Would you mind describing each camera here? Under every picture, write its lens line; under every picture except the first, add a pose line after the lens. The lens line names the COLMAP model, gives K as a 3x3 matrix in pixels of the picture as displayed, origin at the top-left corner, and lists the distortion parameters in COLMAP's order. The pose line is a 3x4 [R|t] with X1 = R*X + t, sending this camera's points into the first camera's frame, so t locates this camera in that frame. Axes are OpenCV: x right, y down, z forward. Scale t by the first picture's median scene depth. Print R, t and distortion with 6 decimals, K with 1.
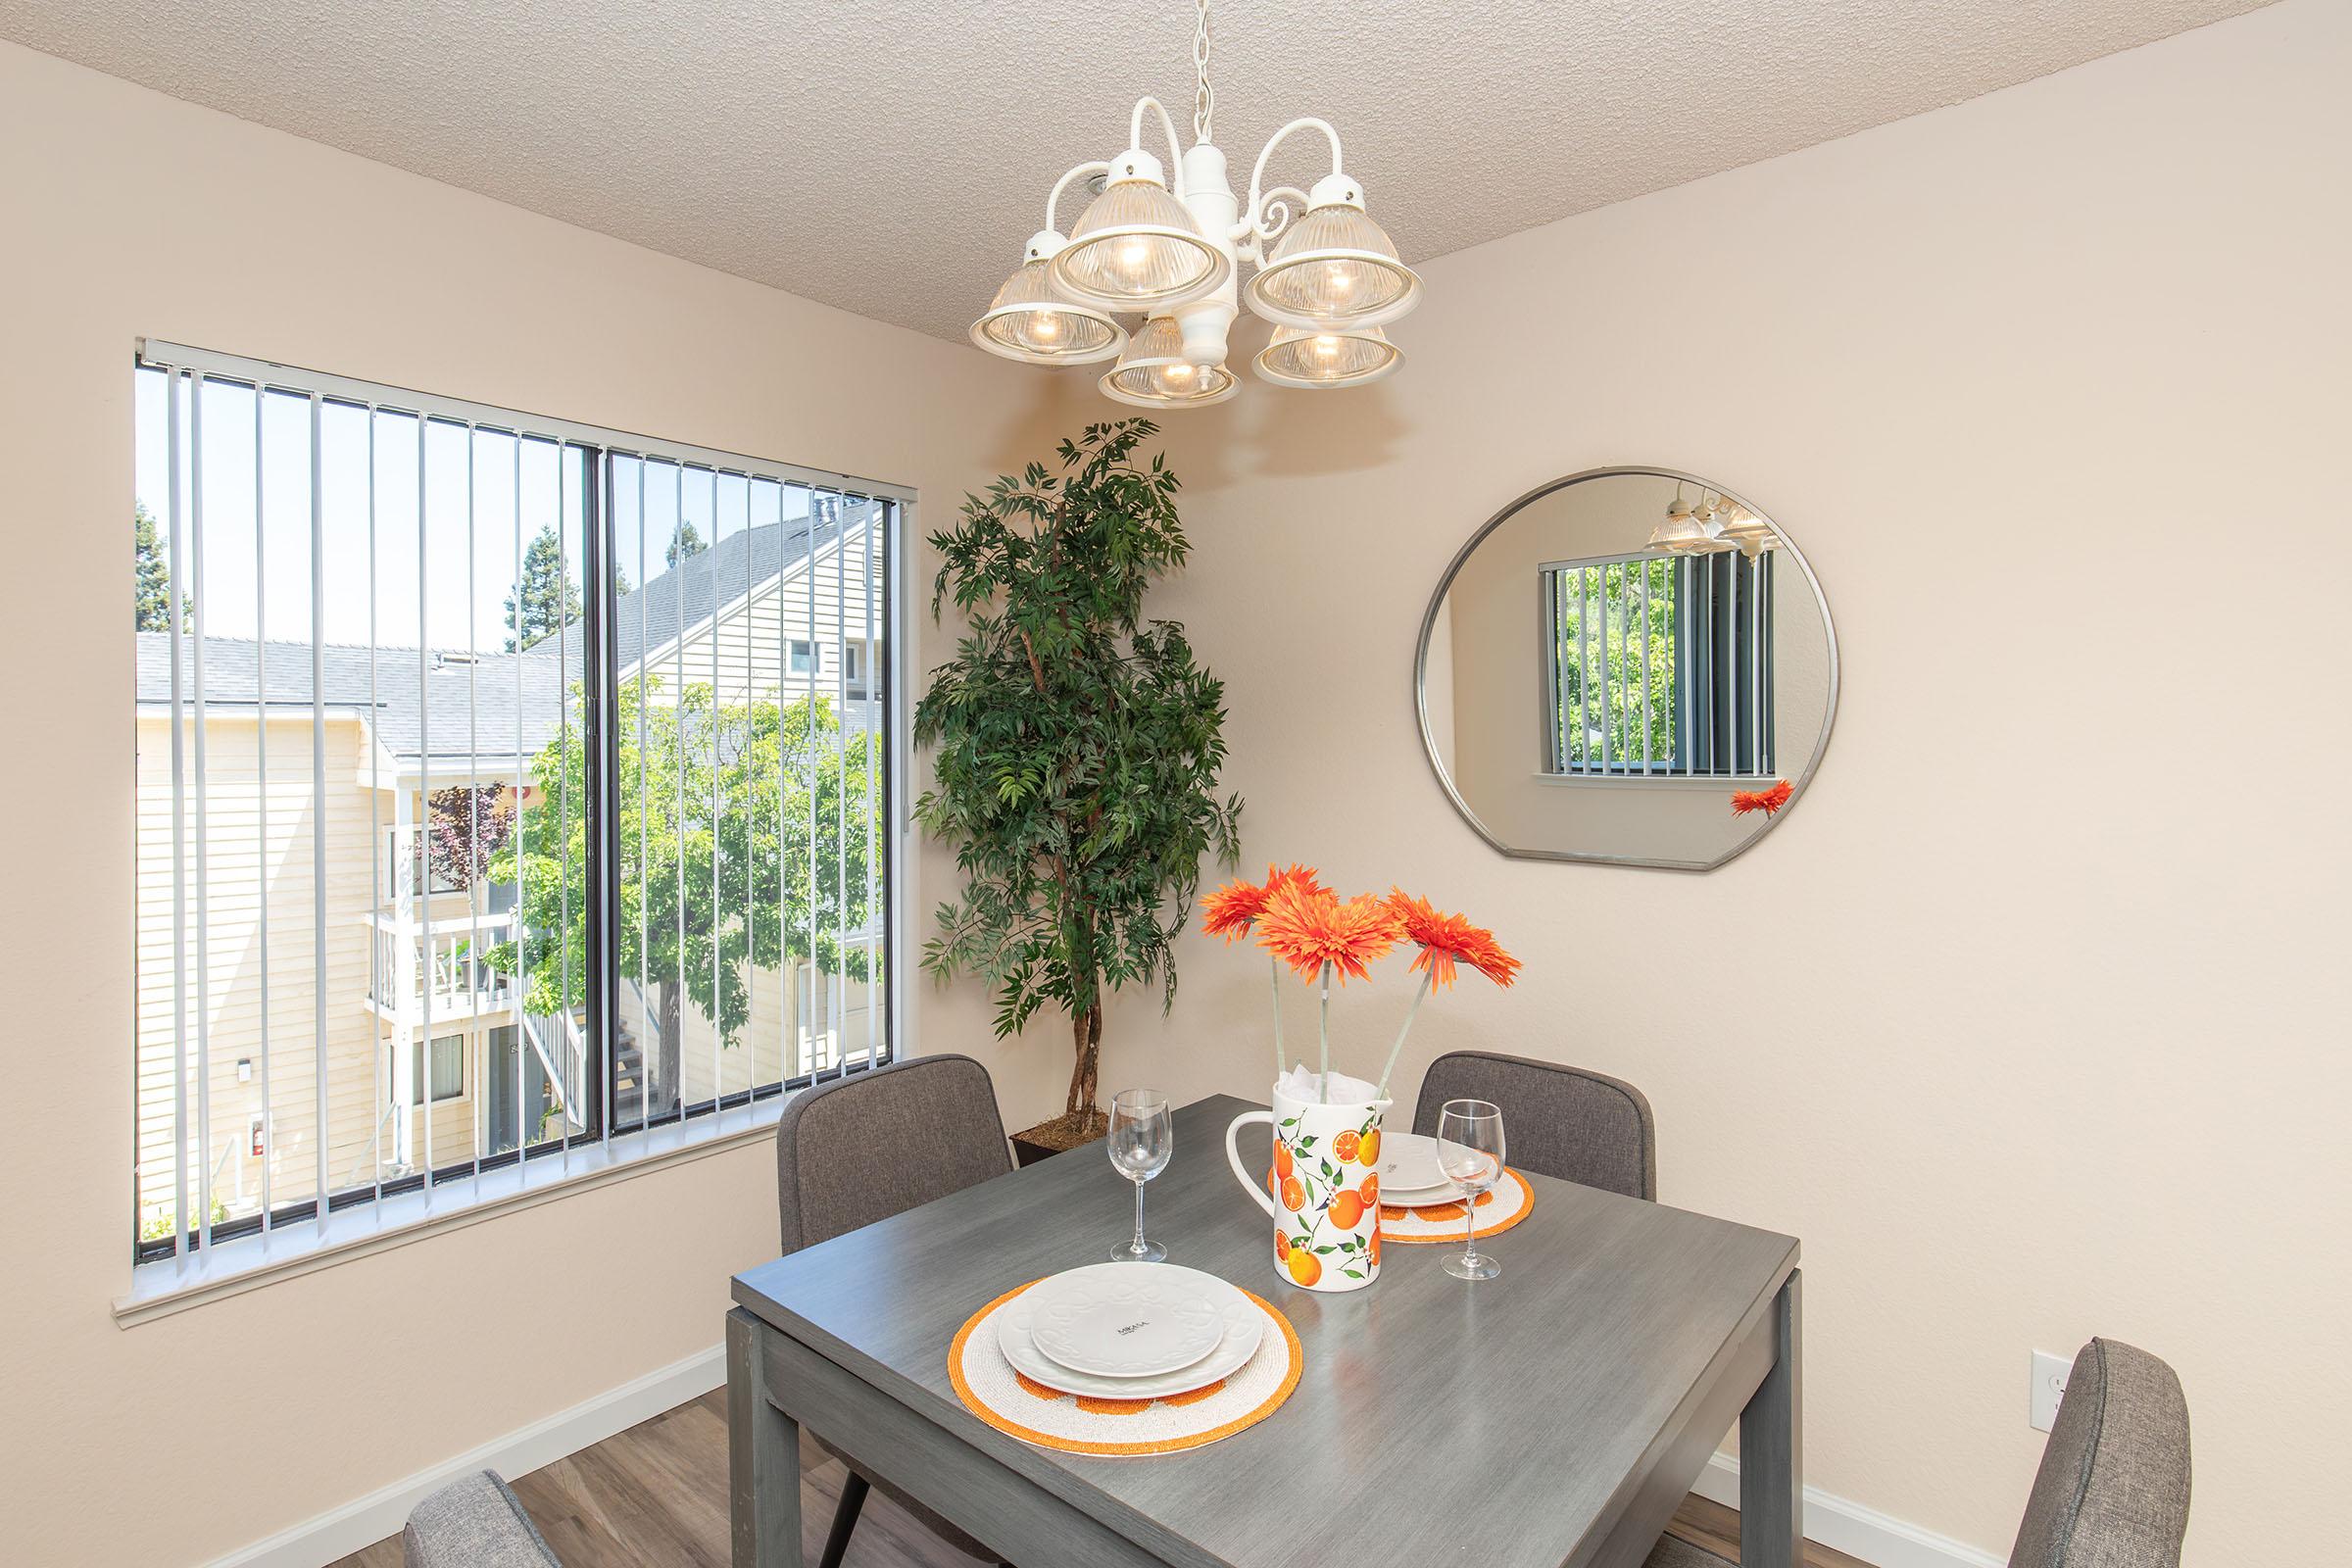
lens RADIAL K [[1191.1, 0, 1170.7], [0, 1191.1, 739.8], [0, 0, 1]] dist [-0.001847, 0.000057]
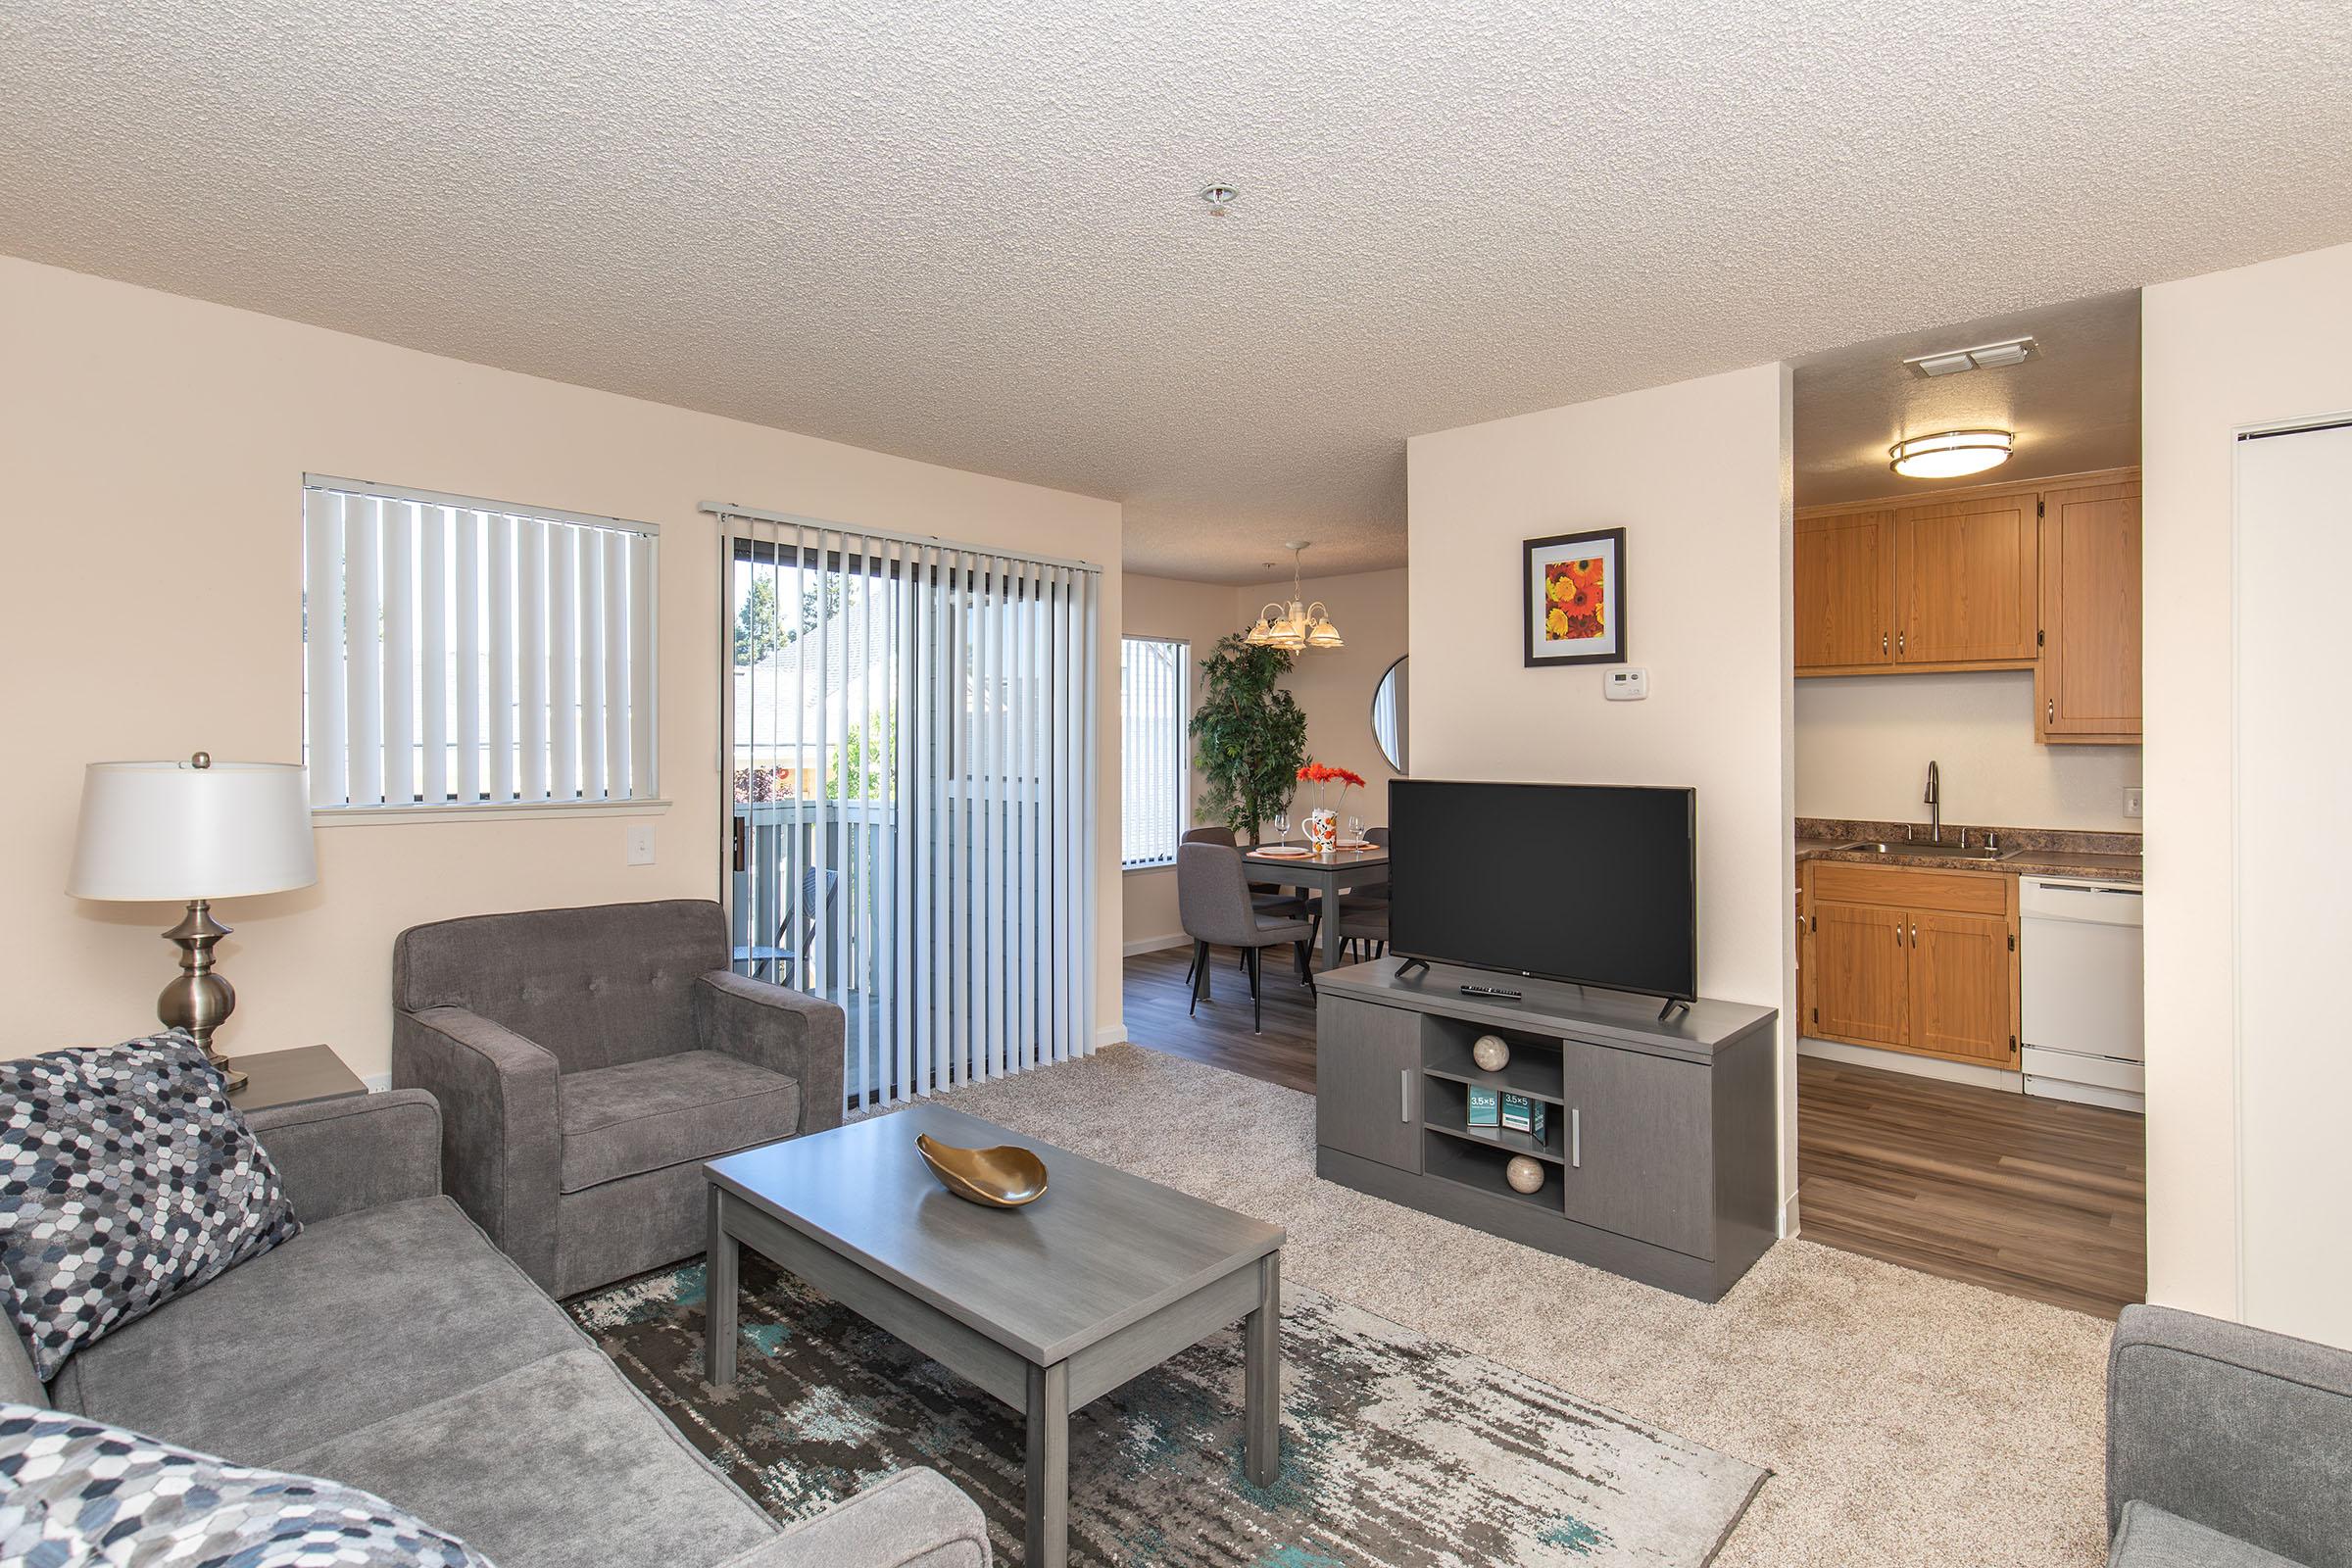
lens RADIAL K [[1138.0, 0, 1267.8], [0, 1138.0, 730.0], [0, 0, 1]] dist [0.029257, -0.000295]
pose [[0.999978, 0.006363, -0.001709, -0.038660], [-0.006375, 0.999953, -0.007245, 0.007715], [0.001663, 0.007256, 0.999972, -1.630564]]
